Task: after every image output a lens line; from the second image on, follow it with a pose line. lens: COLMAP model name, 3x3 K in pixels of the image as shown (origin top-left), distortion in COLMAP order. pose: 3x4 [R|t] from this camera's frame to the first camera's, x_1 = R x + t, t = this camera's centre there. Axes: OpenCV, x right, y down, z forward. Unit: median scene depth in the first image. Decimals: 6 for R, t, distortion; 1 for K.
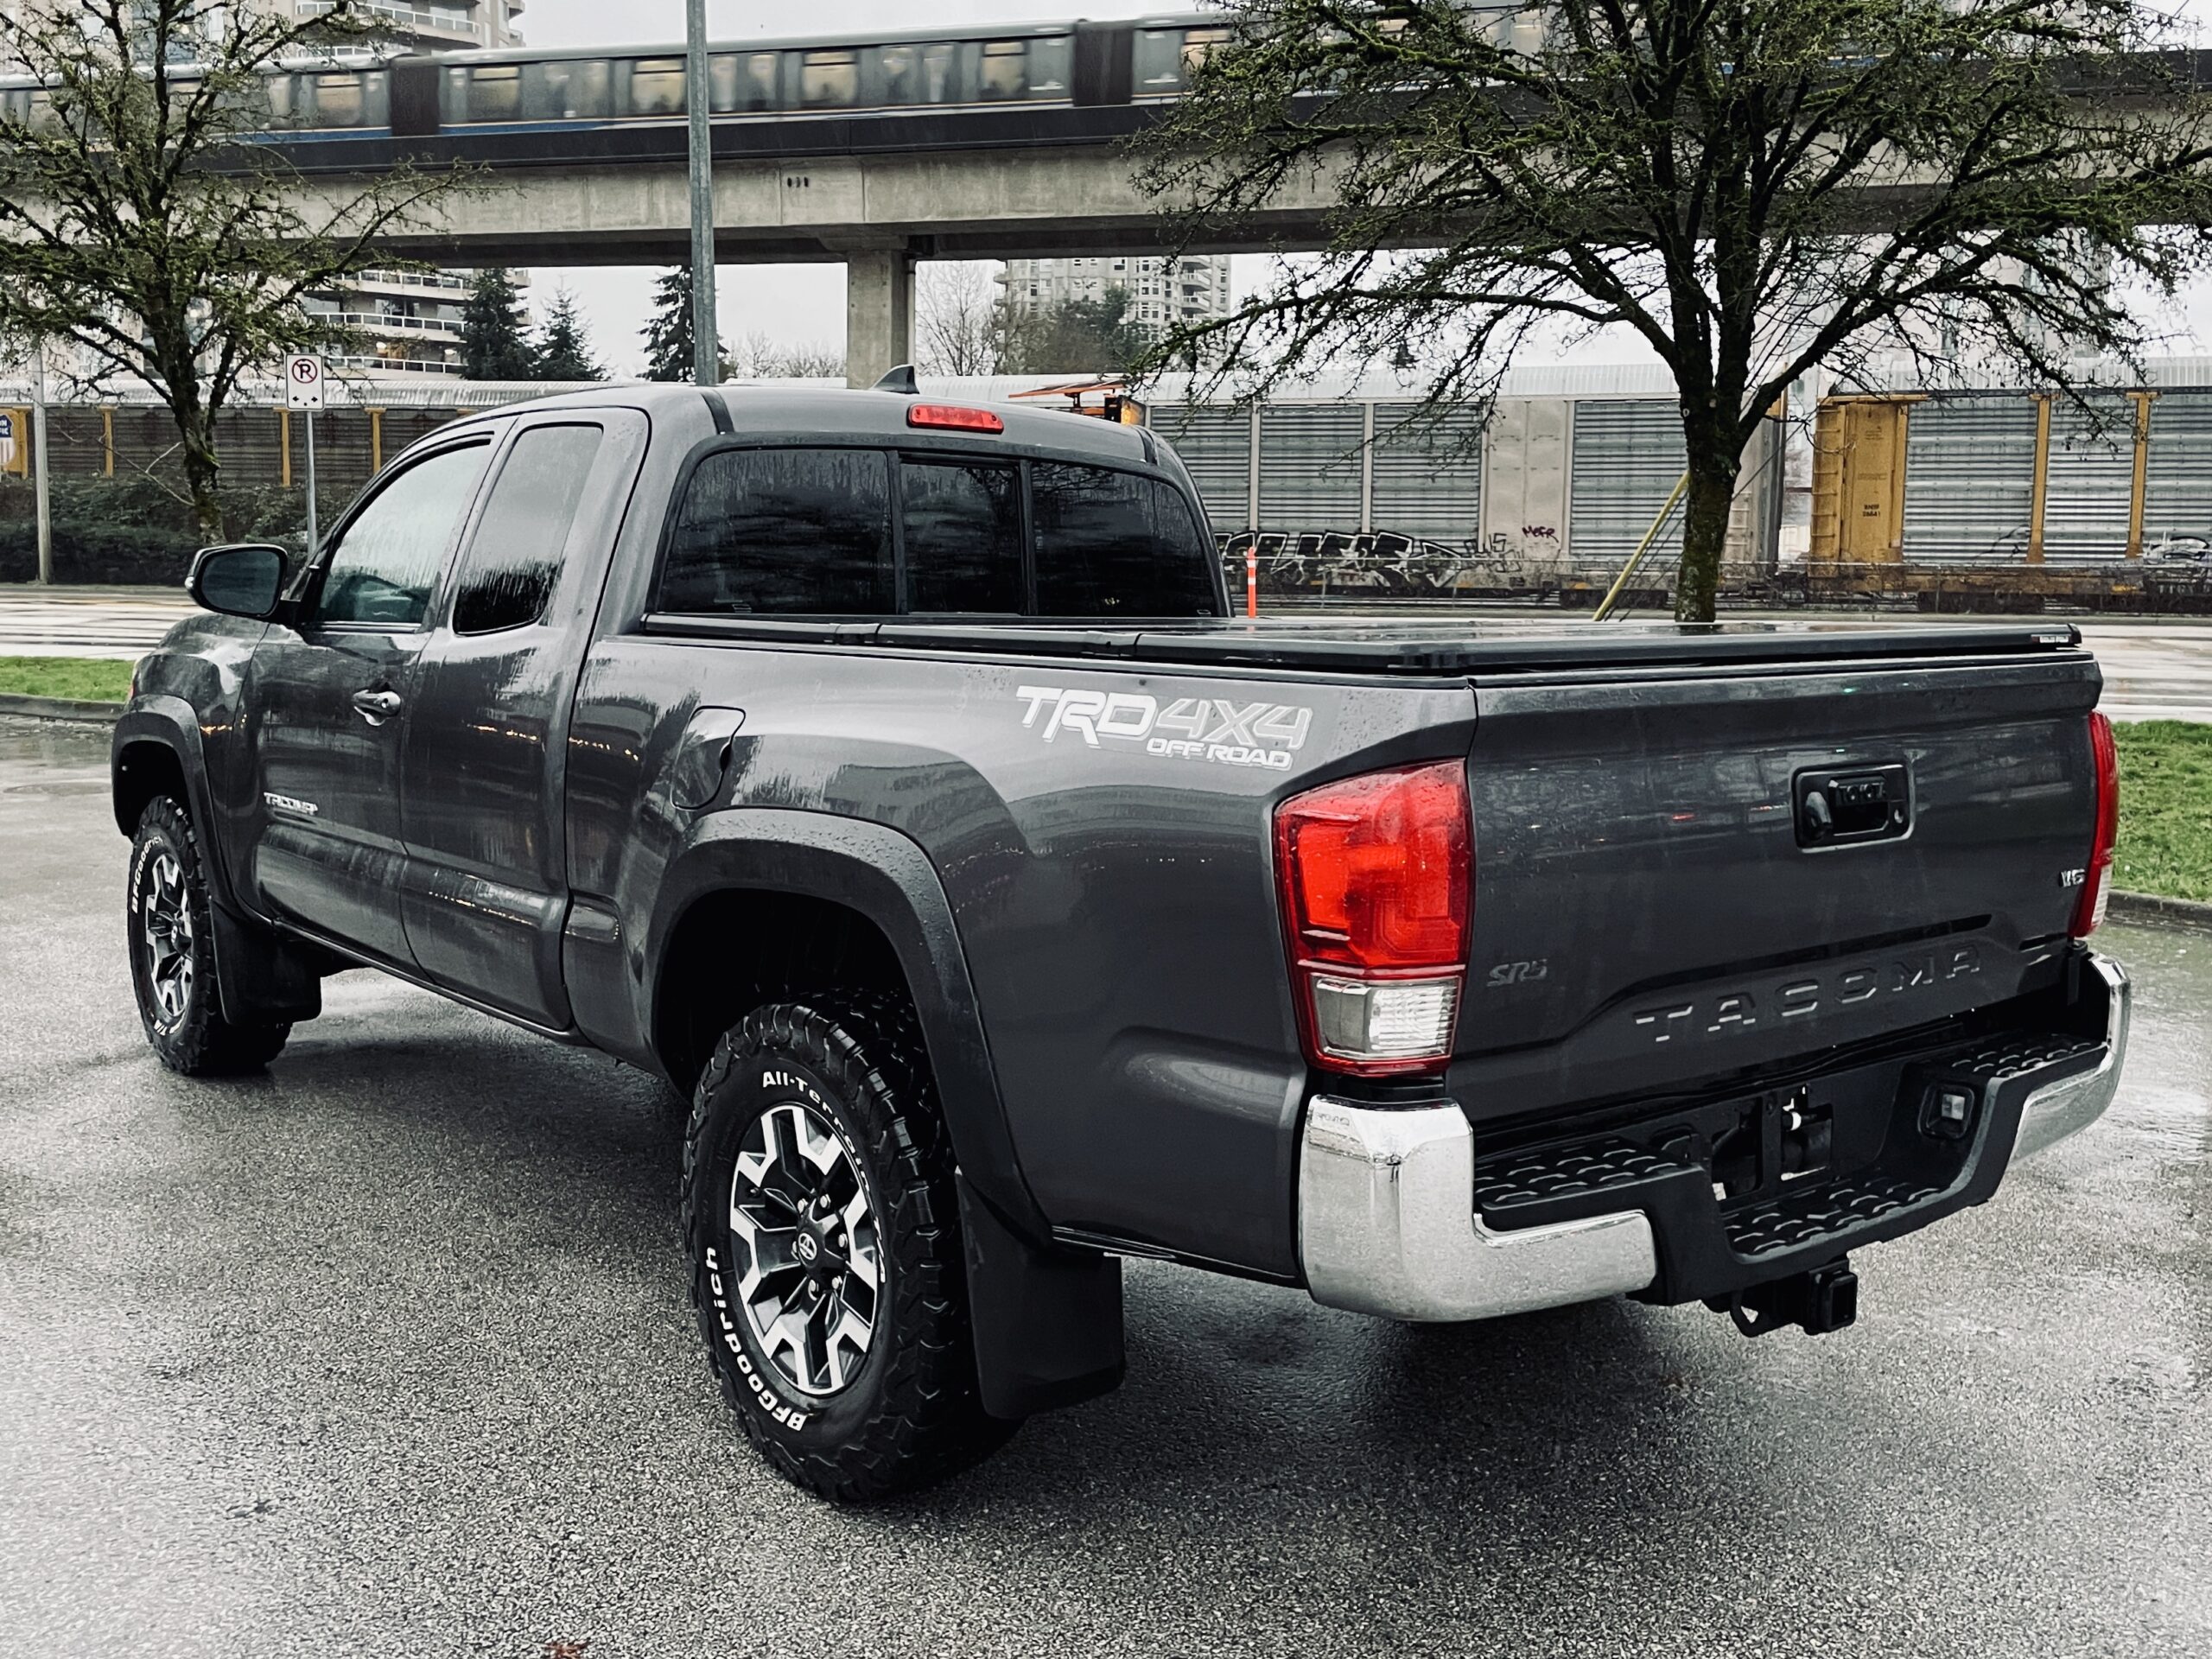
lens RADIAL K [[2059.5, 0, 1110.1], [0, 2059.5, 833.2], [0, 0, 1]] dist [0.105192, -0.169744]
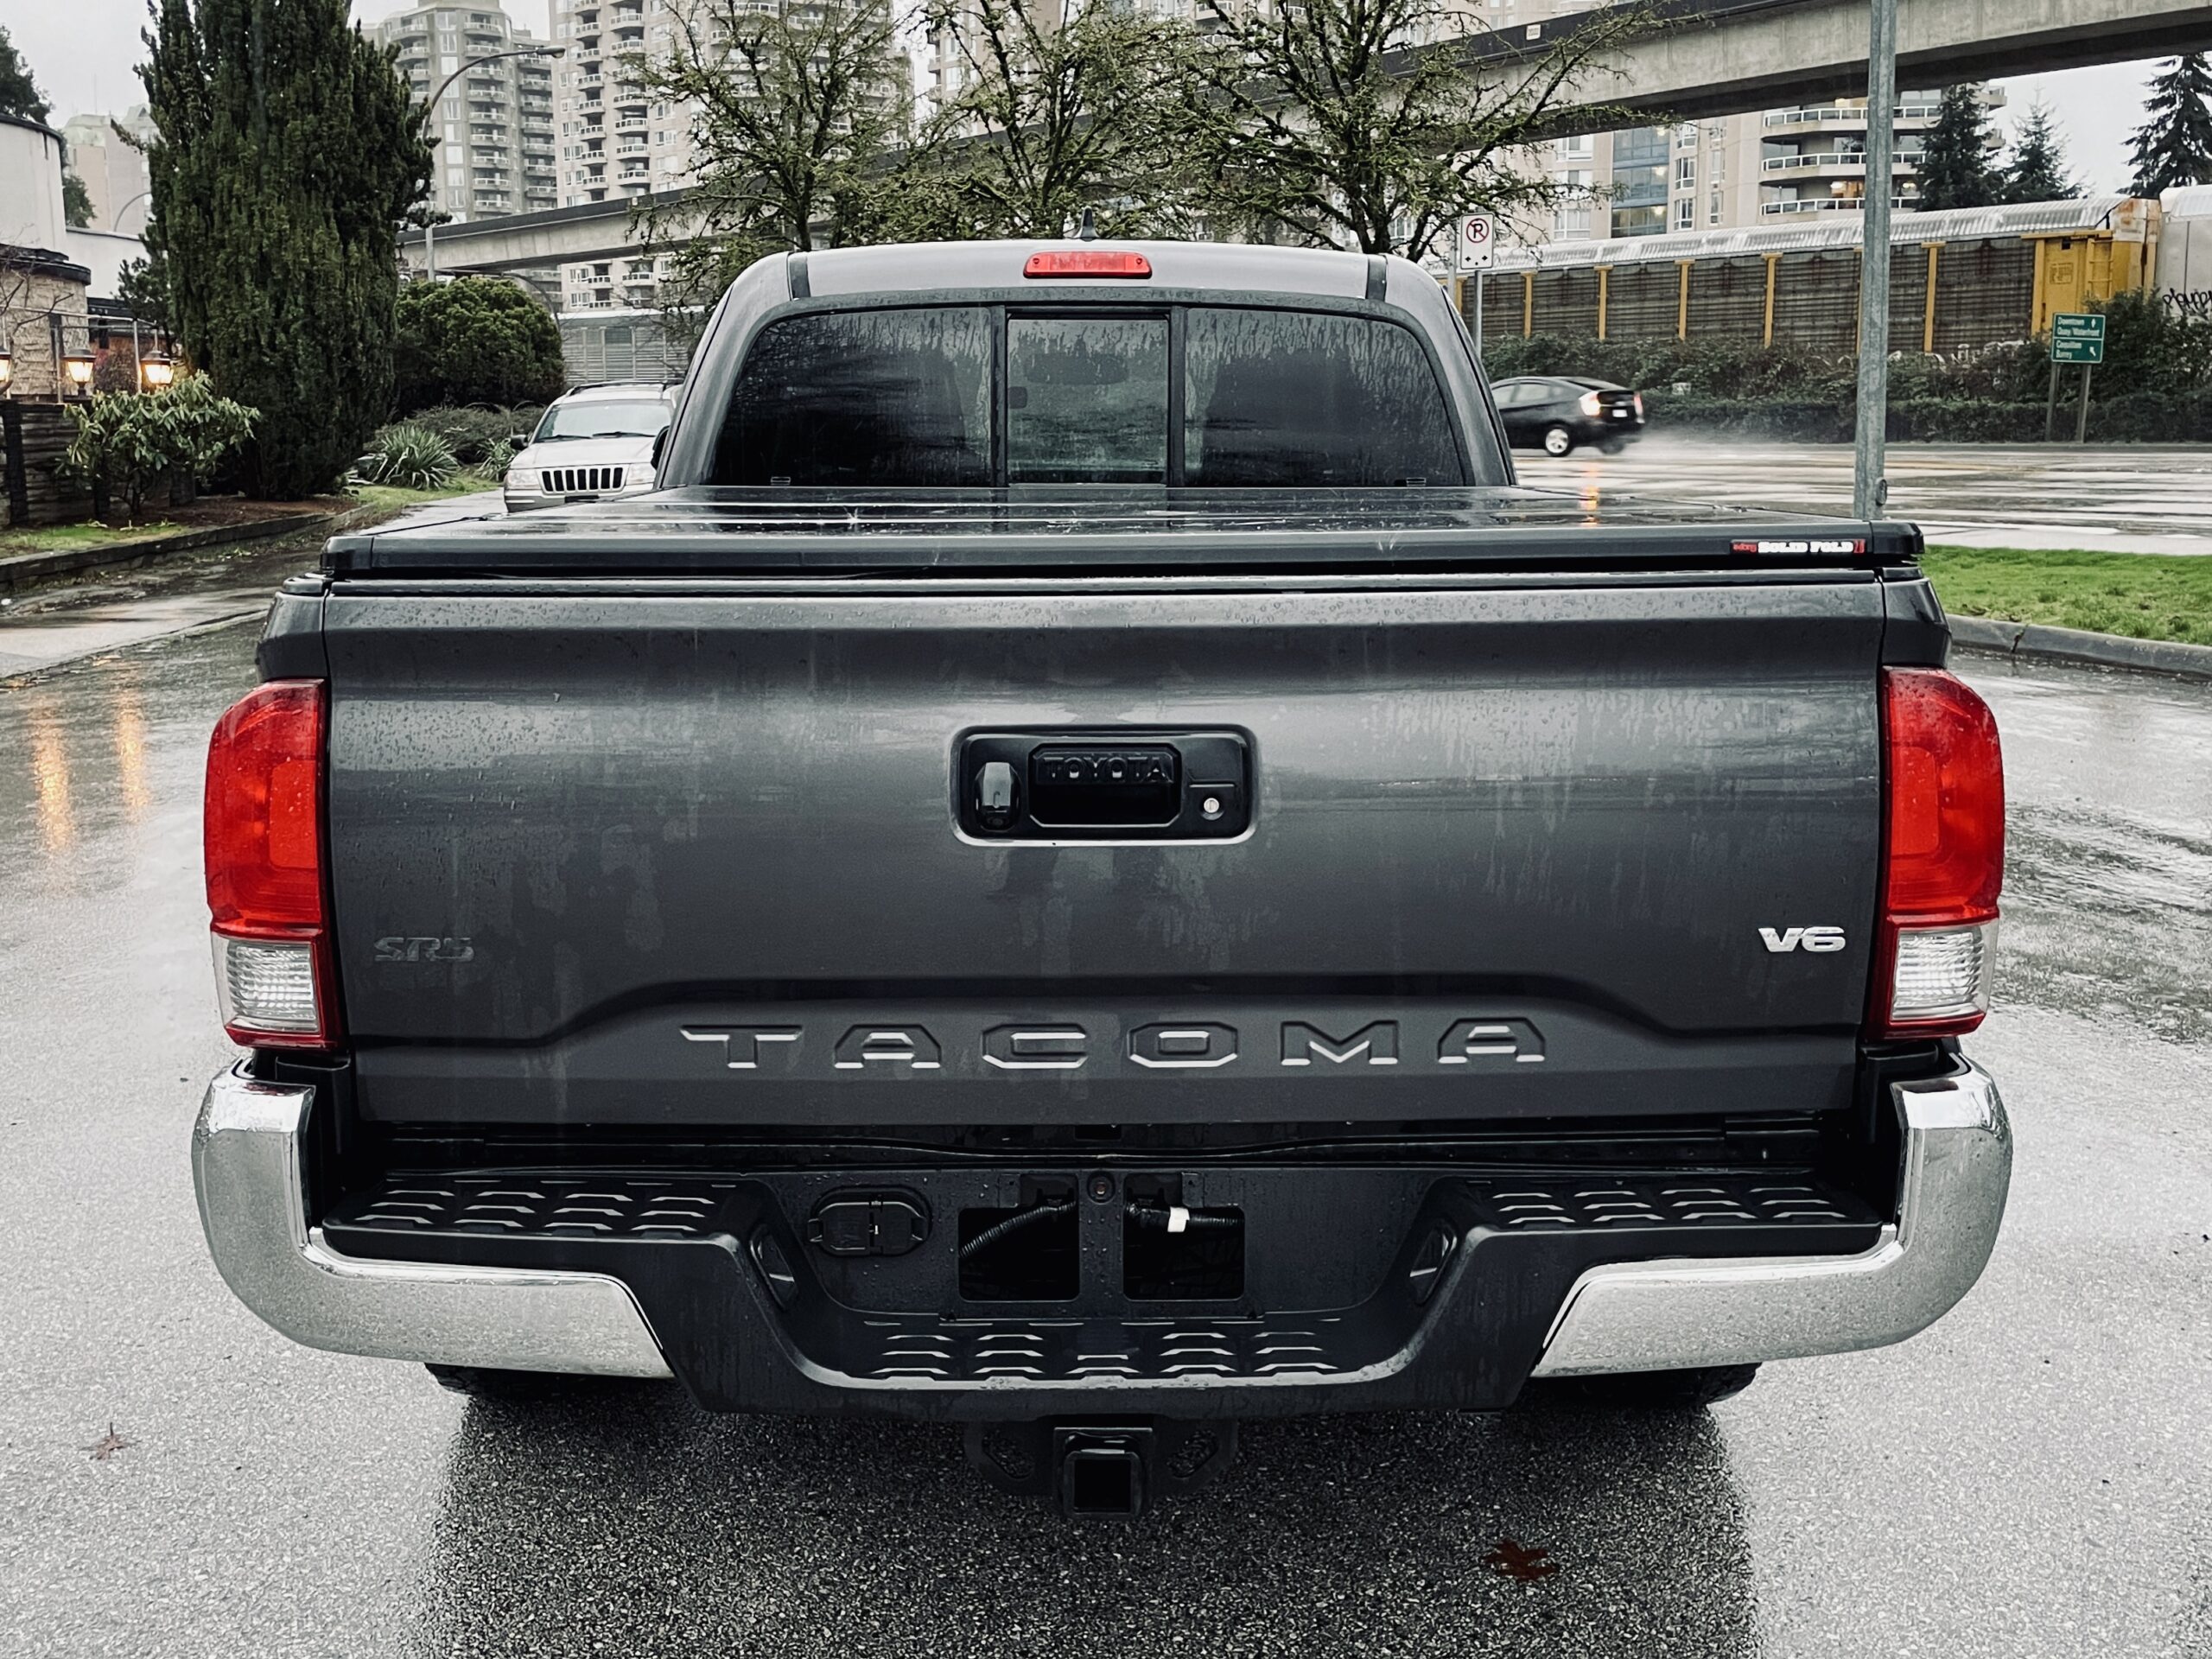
lens RADIAL K [[2092.8, 0, 1085.7], [0, 2092.8, 770.8], [0, 0, 1]] dist [0.097992, -0.161754]
pose [[0.773789, 0.088106, -0.627286, 0.168101], [-0.063204, 0.996077, 0.061939, -0.012922], [0.630282, -0.008281, 0.776322, 0.096464]]
